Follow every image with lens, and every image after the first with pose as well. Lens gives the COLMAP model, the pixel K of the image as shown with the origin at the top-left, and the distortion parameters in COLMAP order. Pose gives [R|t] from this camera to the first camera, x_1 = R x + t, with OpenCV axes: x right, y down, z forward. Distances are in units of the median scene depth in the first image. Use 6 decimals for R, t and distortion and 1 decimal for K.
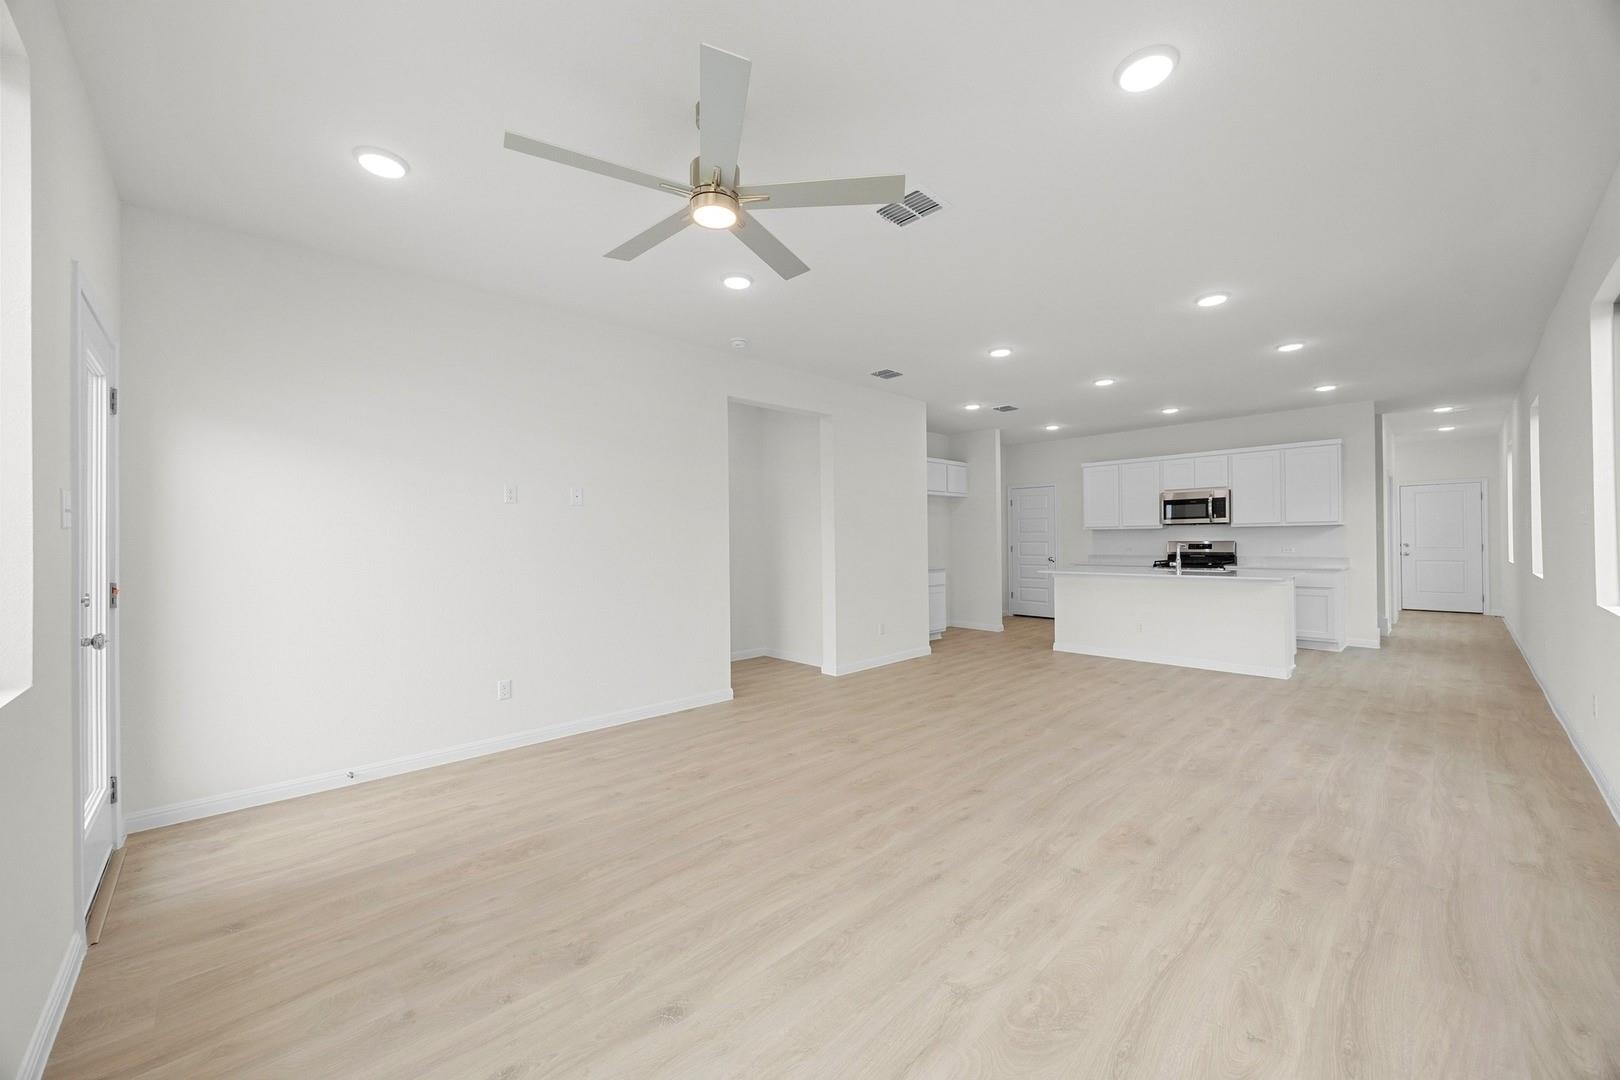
lens RADIAL K [[627.9, 0, 805.1], [0, 627.9, 540.8], [0, 0, 1]] dist [0.002479, -0.000222]
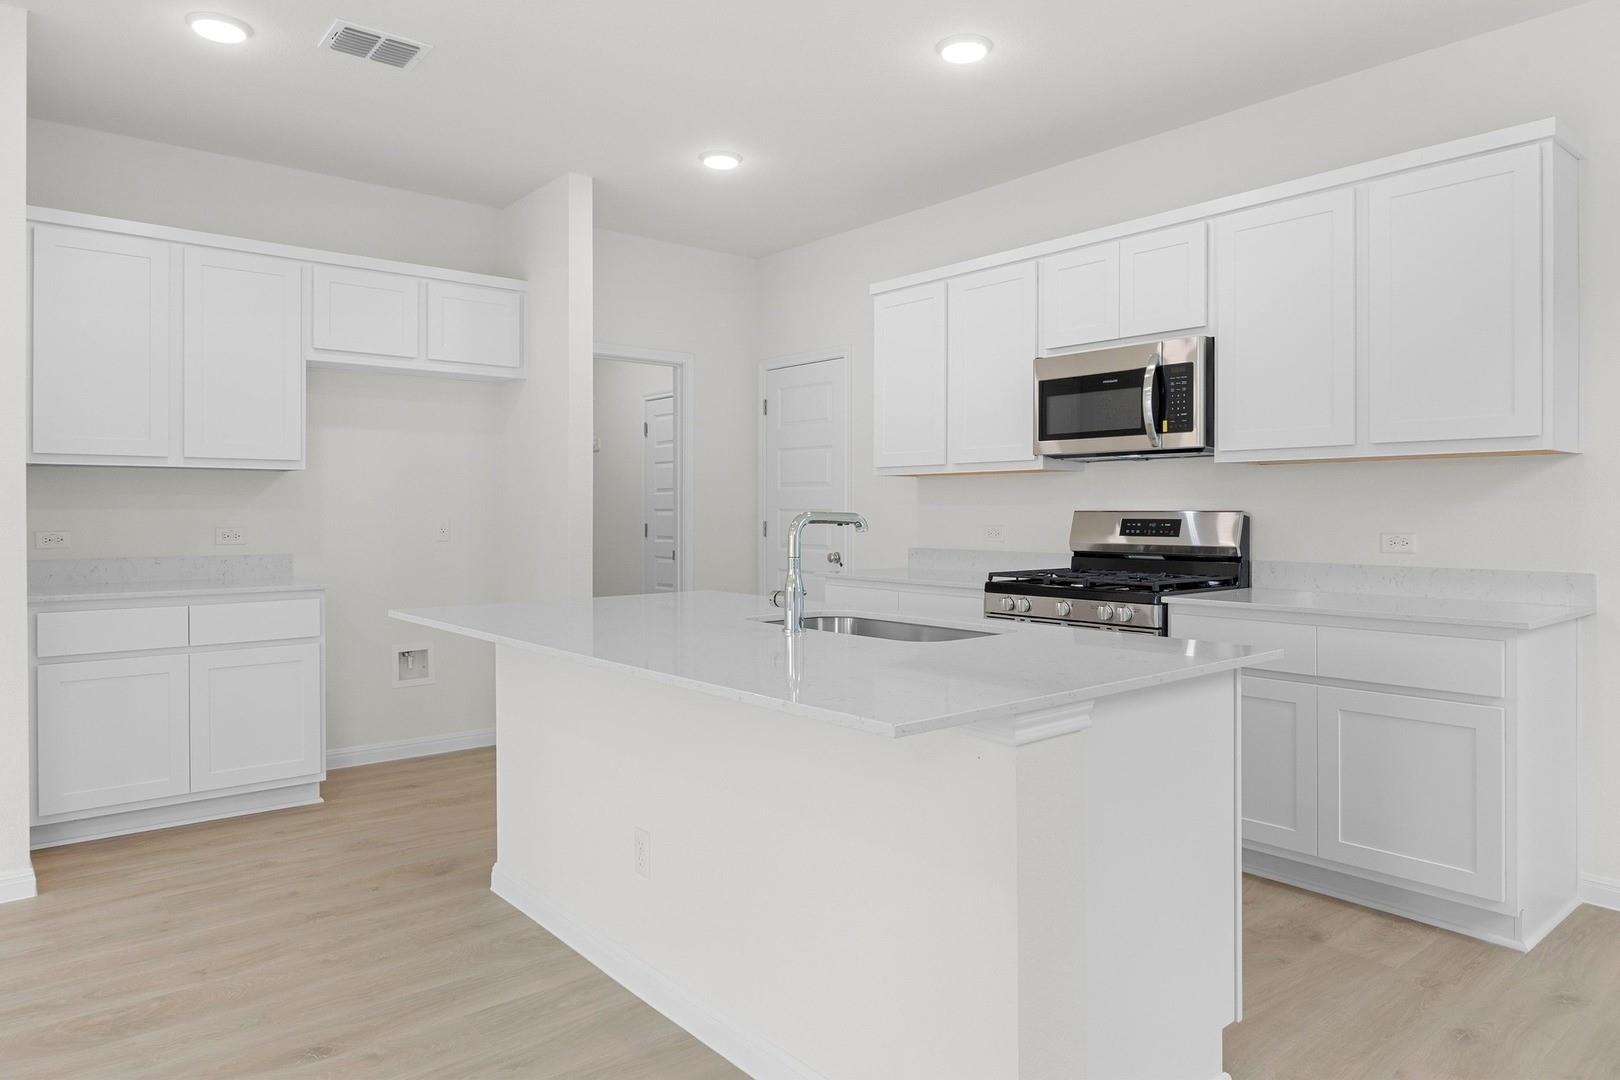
lens RADIAL K [[1012.6, 0, 815.4], [0, 1012.6, 528.8], [0, 0, 1]] dist [0.007850, 0.001607]
pose [[0.996822, 0.008933, -0.079162, 0.522280], [-0.007045, 0.999685, 0.024105, -0.000971], [0.079352, -0.023471, 0.996570, 0.500910]]
